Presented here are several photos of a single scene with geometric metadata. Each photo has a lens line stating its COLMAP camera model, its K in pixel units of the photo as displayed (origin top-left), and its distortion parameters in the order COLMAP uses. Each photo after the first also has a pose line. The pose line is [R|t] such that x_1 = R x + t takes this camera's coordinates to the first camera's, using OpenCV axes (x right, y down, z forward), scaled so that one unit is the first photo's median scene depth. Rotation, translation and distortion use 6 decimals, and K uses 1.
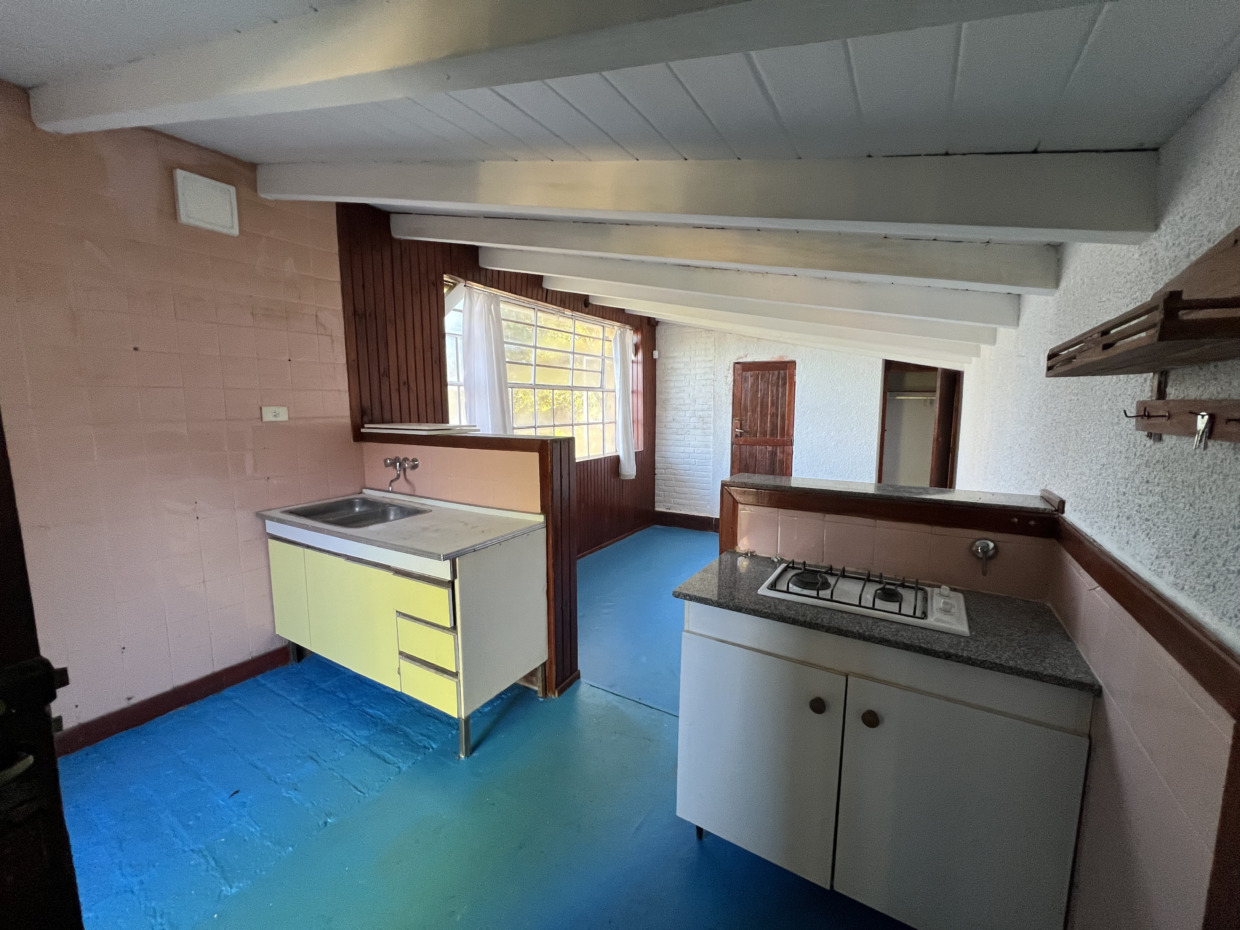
lens RADIAL K [[495.1, 0, 619.1], [0, 495.1, 463.1], [0, 0, 1]] dist [0.002796, -0.001139]
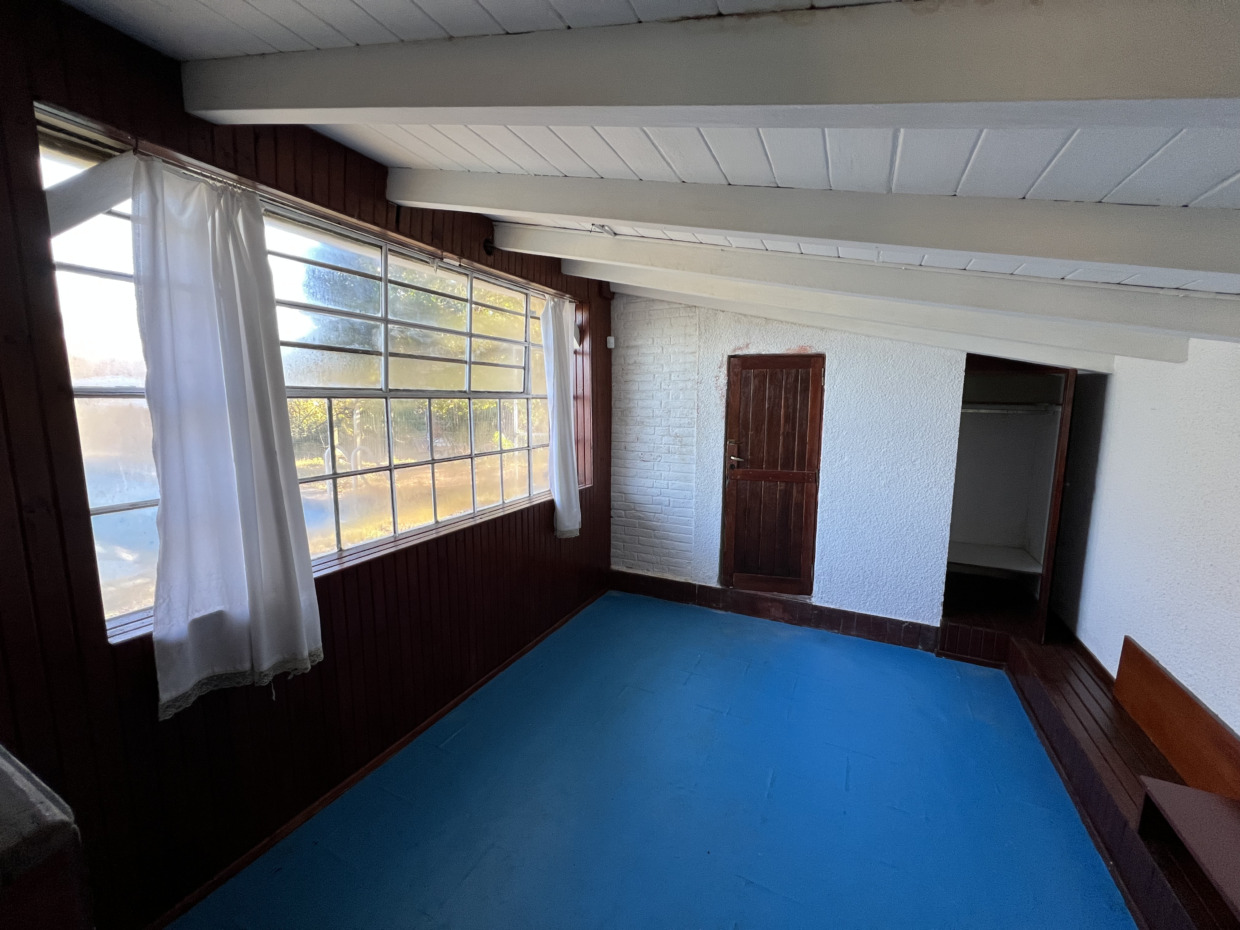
lens RADIAL K [[495.1, 0, 620.6], [0, 495.1, 463.3], [0, 0, 1]] dist [0.002796, -0.001139]
pose [[0.995880, -0.004459, 0.090574, 0.028154], [0.003330, 0.999915, 0.012619, -0.069254], [-0.090623, -0.012266, 0.995810, 0.357611]]
